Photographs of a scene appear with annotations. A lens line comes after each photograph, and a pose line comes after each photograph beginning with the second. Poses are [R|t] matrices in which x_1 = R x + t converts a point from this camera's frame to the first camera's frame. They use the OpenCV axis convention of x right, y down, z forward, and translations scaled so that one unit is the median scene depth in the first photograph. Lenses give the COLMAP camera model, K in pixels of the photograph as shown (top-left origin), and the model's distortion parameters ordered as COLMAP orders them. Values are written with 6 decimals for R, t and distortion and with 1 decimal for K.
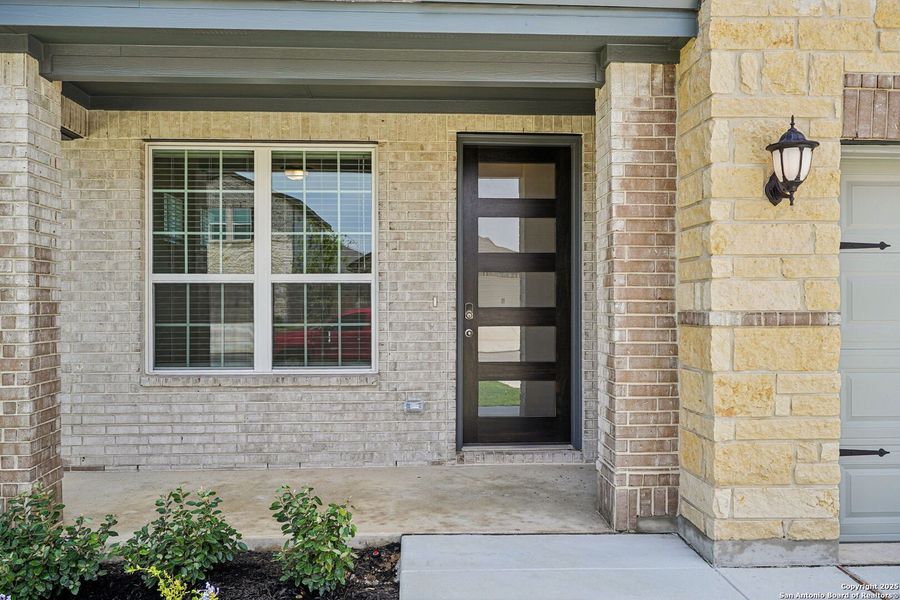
lens RADIAL K [[700.1, 0, 451.4], [0, 700.1, 250.4], [0, 0, 1]] dist [0.002879, 0.000907]
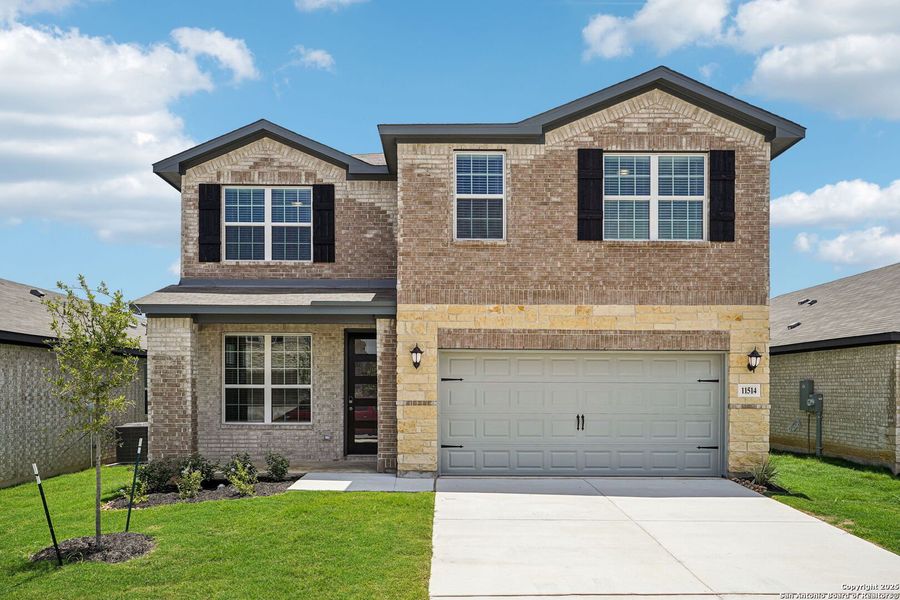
lens RADIAL K [[667.9, 0, 448.8], [0, 667.9, 332.0], [0, 0, 1]] dist [-0.006576, 0.002188]
pose [[0.999047, 0.000692, -0.043632, 0.502753], [-0.001224, 0.999925, -0.012163, -0.132337], [0.043620, 0.012205, 0.998974, -1.423477]]
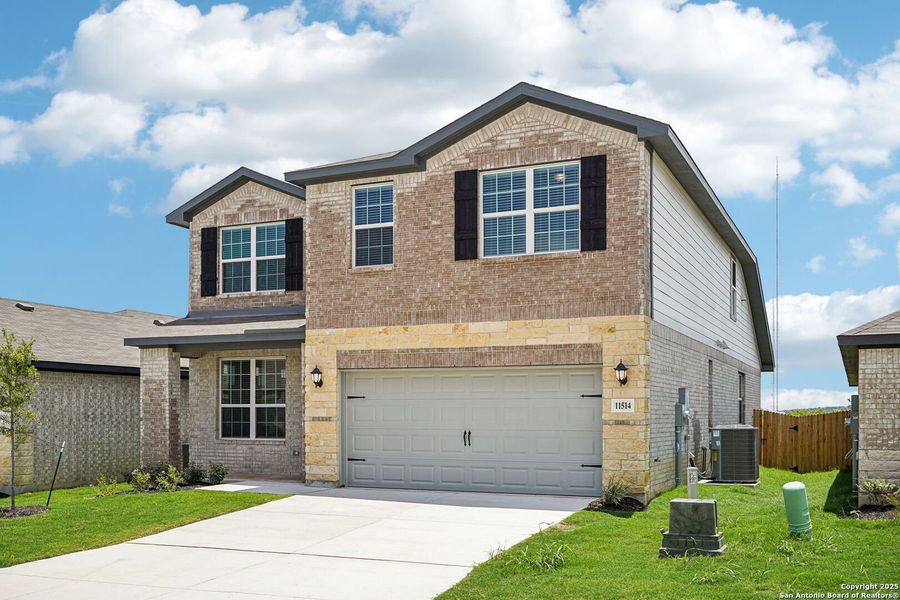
lens RADIAL K [[901.2, 0, 450.0], [0, 901.2, 300.0], [0, 0, 1]] dist [-0.014240, -0.013810]
pose [[0.892139, -0.055202, -0.448377, 2.141948], [0.031068, 0.997654, -0.061009, -0.141448], [0.450692, 0.040498, 0.891760, -1.929685]]
